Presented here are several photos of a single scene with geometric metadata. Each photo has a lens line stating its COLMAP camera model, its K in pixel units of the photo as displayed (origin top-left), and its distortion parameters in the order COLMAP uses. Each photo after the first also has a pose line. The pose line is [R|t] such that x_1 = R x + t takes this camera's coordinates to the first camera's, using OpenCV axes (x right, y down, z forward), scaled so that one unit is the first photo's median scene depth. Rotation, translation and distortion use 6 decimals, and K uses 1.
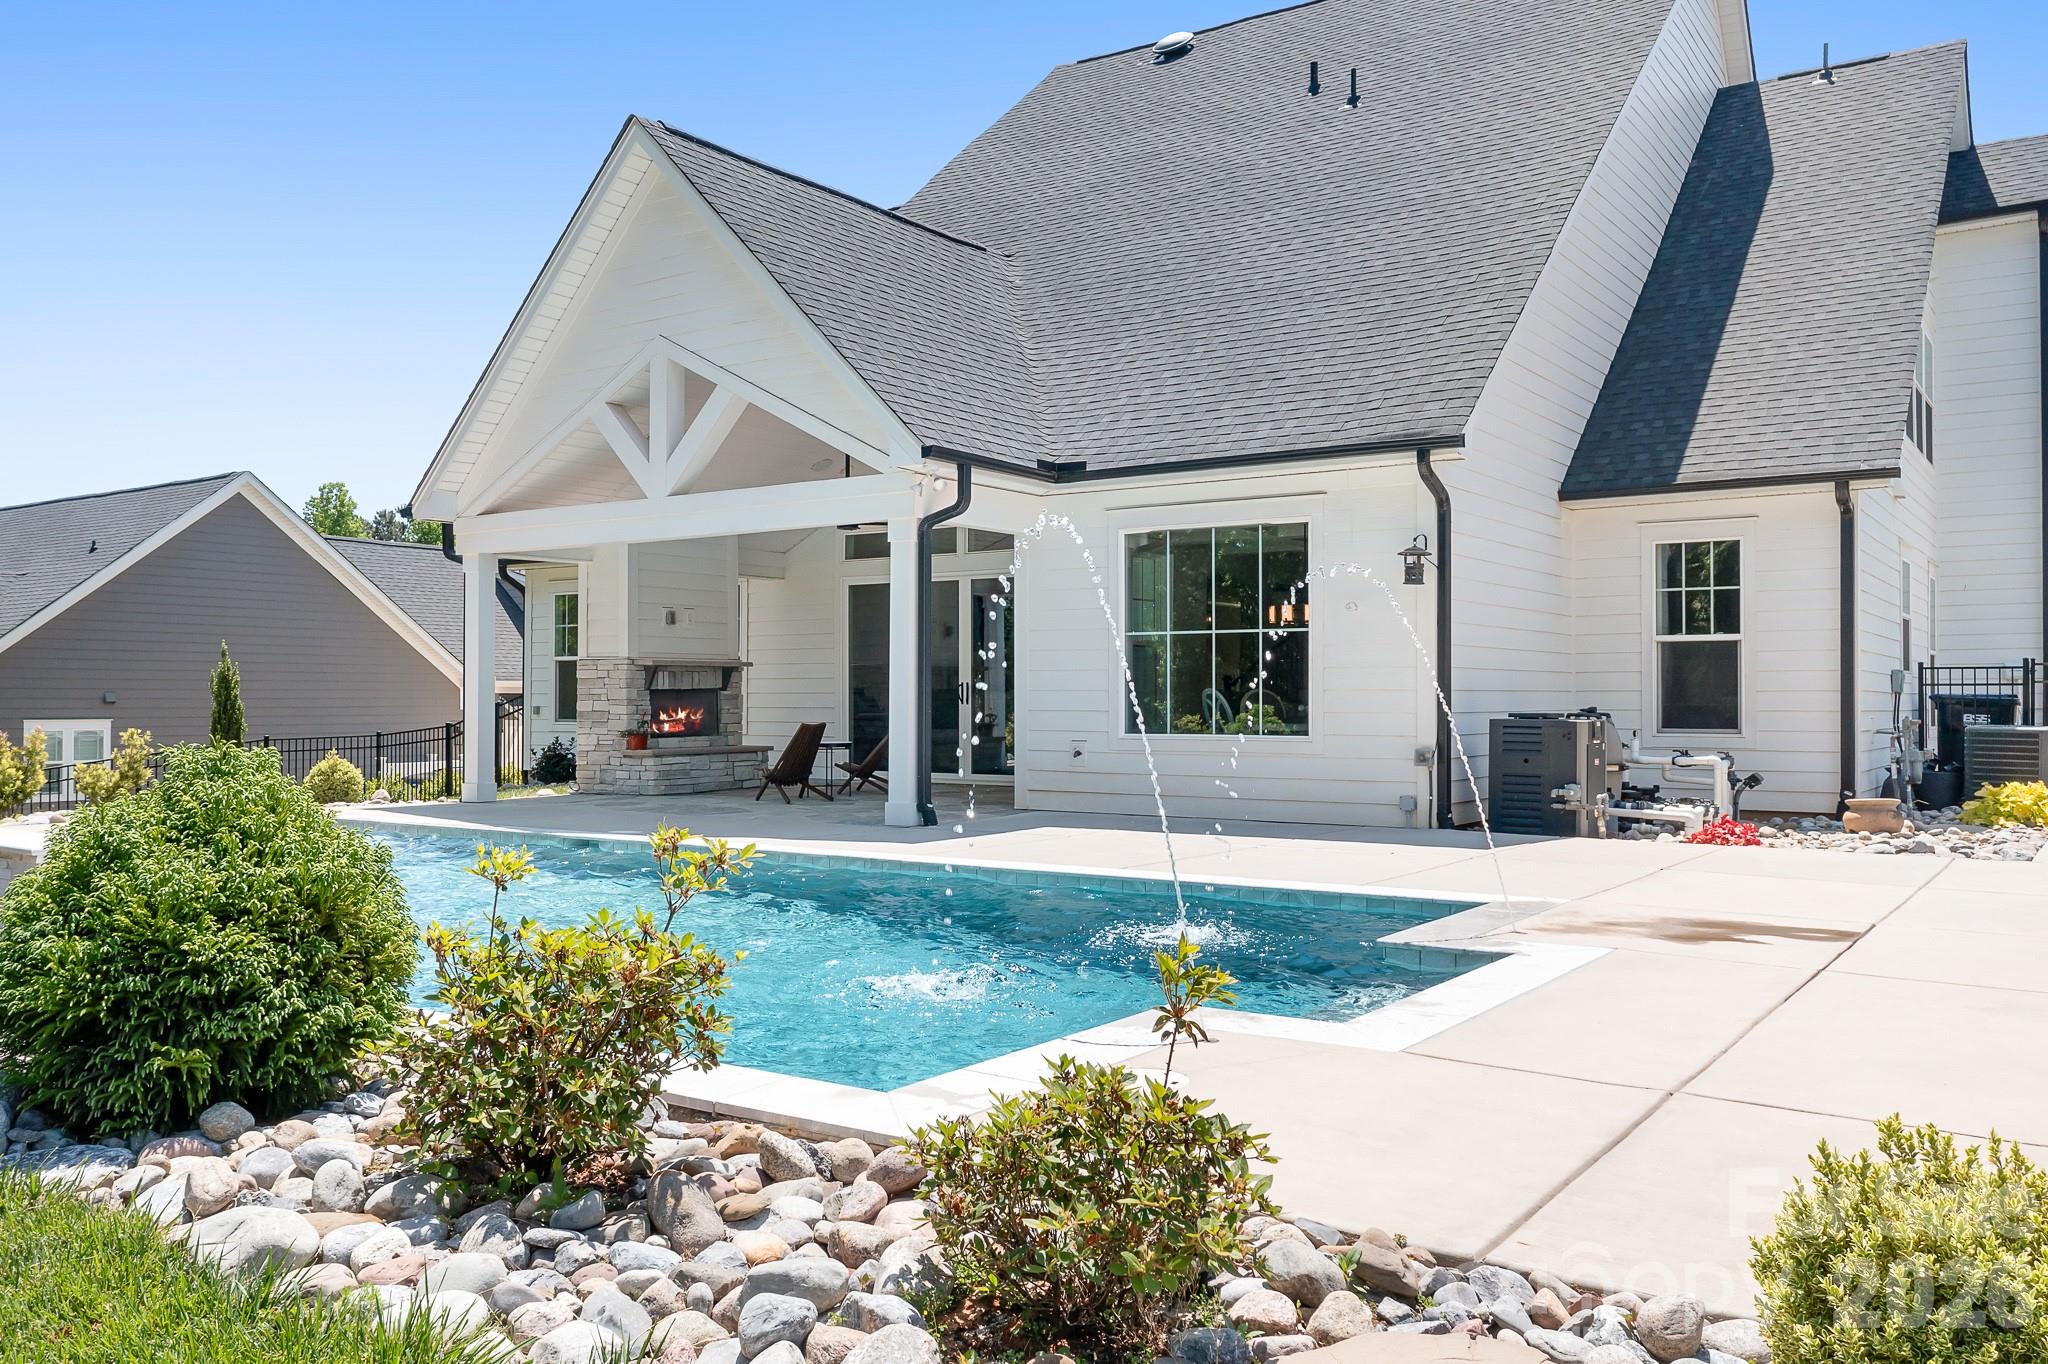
lens RADIAL K [[1628.2, 0, 1016.2], [0, 1628.2, 683.2], [0, 0, 1]] dist [-0.009528, 0.000979]
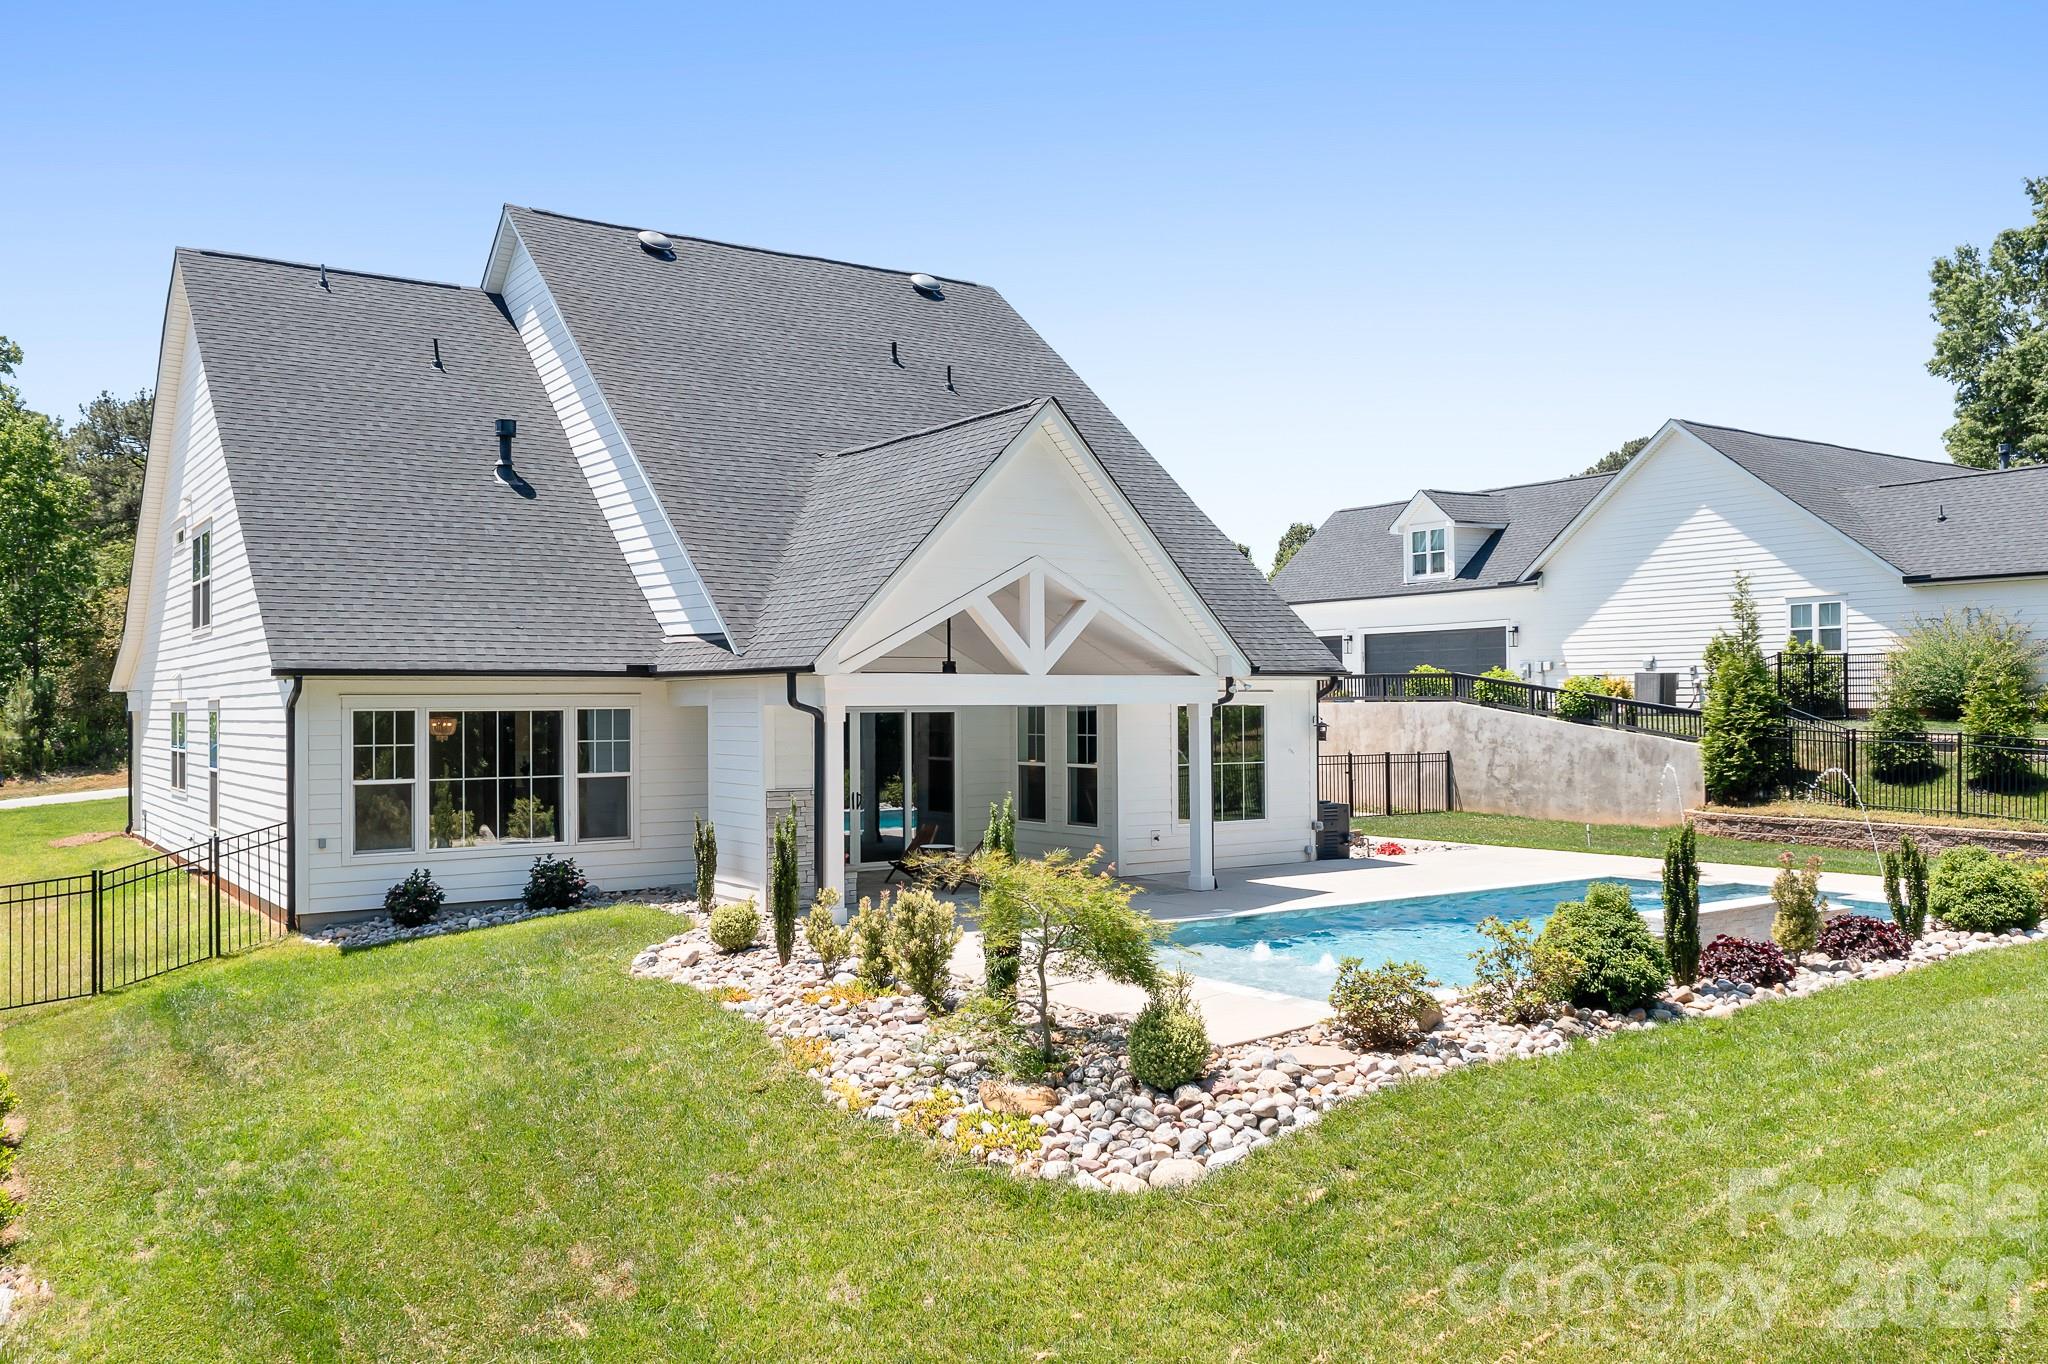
lens RADIAL K [[1628.2, 0, 1016.2], [0, 1628.2, 683.2], [0, 0, 1]] dist [-0.009528, 0.000979]
pose [[0.350589, 0.010596, 0.936469, -1.523751], [-0.001932, 0.999942, -0.010591, -0.093812], [-0.936527, 0.001903, 0.350589, 0.547929]]
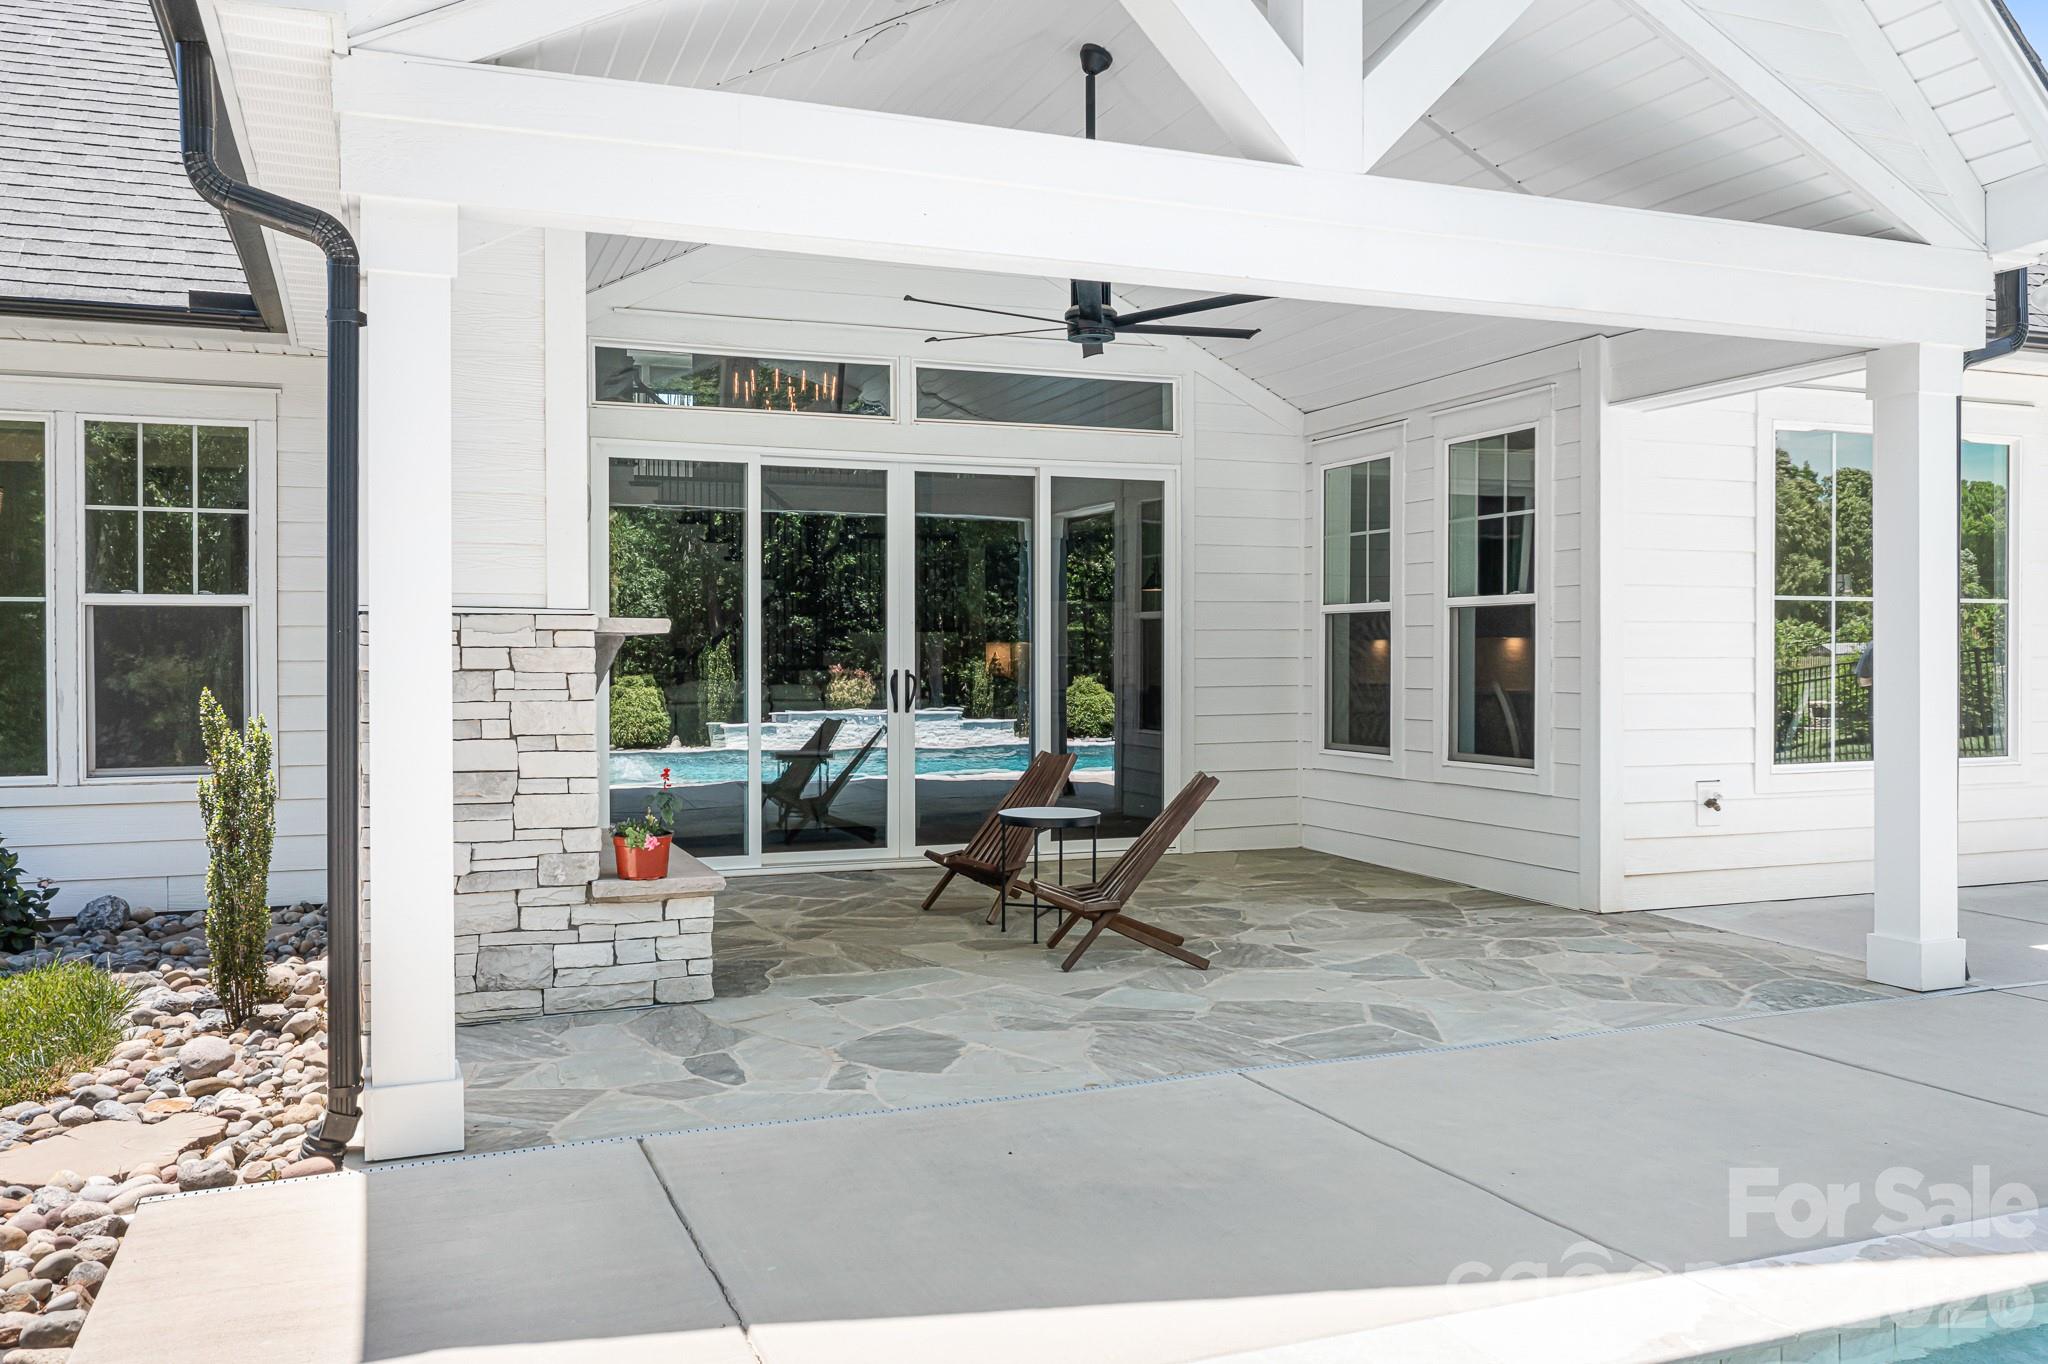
lens RADIAL K [[1628.2, 0, 1016.2], [0, 1628.2, 683.2], [0, 0, 1]] dist [-0.009528, 0.000979]
pose [[0.551661, -0.012641, 0.833973, -0.561227], [-0.006114, 0.999797, 0.019199, -0.008536], [-0.834046, -0.015691, 0.551472, 0.875998]]
